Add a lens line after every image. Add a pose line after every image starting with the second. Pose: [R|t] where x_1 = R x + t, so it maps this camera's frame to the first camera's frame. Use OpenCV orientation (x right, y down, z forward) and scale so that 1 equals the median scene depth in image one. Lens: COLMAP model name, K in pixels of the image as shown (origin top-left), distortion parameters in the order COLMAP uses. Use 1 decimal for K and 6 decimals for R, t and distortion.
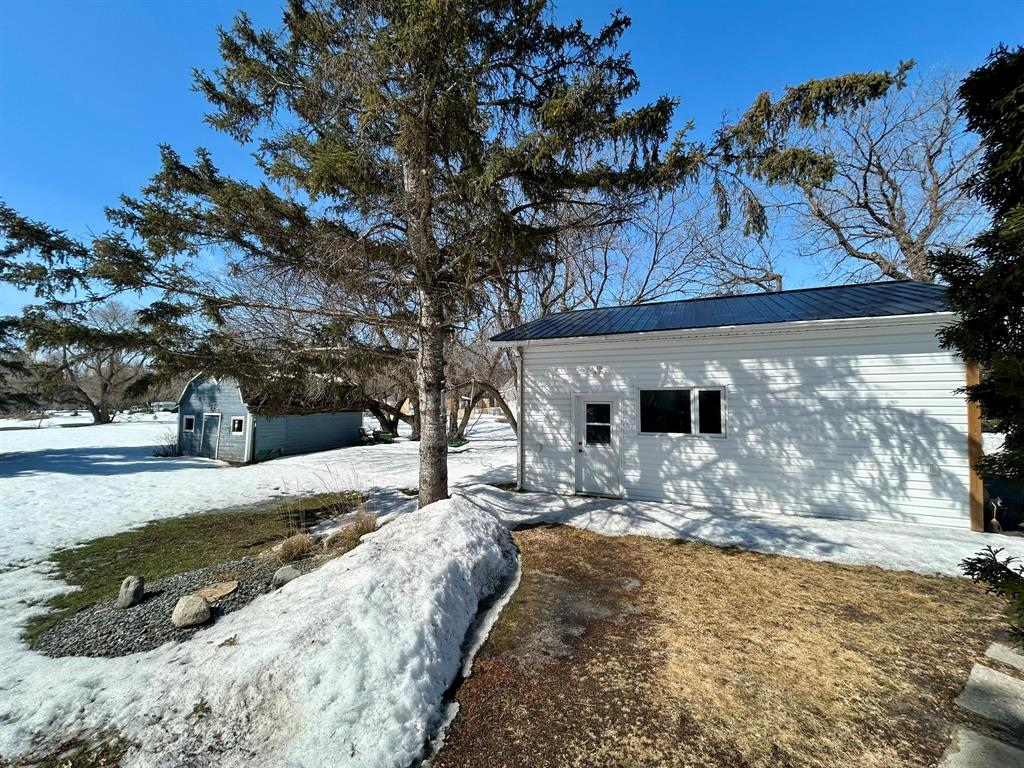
lens RADIAL K [[411.2, 0, 509.4], [0, 411.2, 384.2], [0, 0, 1]] dist [-0.002964, 0.000866]
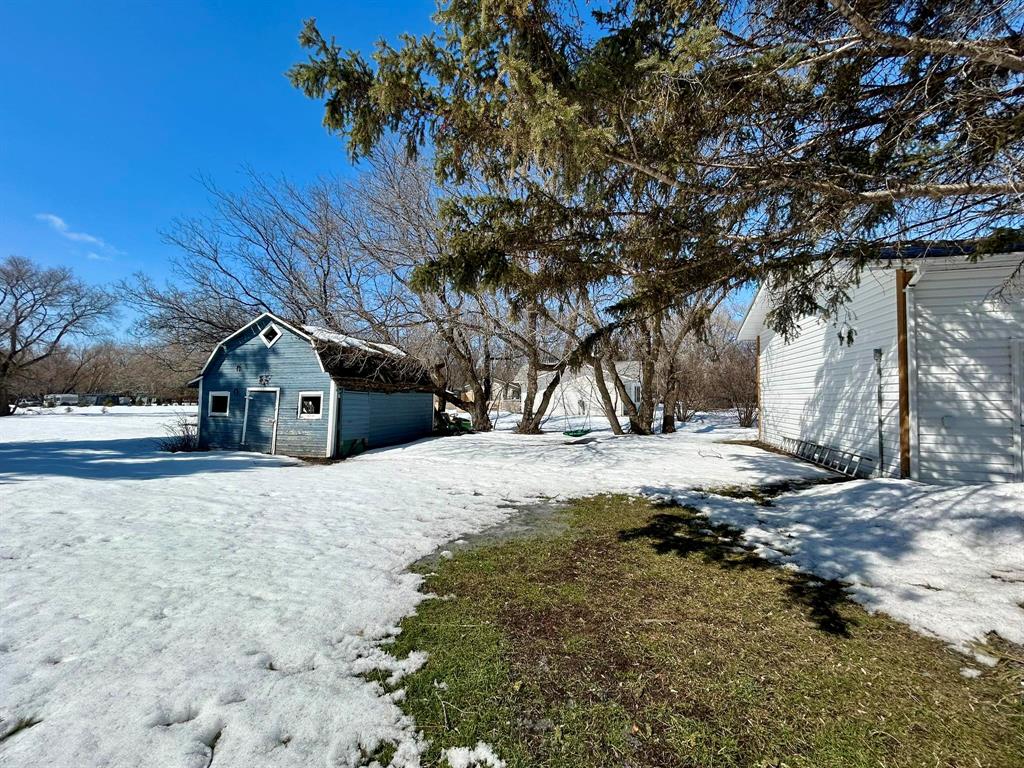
lens RADIAL K [[411.2, 0, 515.0], [0, 411.2, 381.5], [0, 0, 1]] dist [-0.002964, 0.000866]
pose [[0.988227, 0.013867, 0.152362, -0.435135], [-0.013351, 0.999901, -0.004407, 0.061339], [-0.152408, 0.002321, 0.988315, 0.271456]]
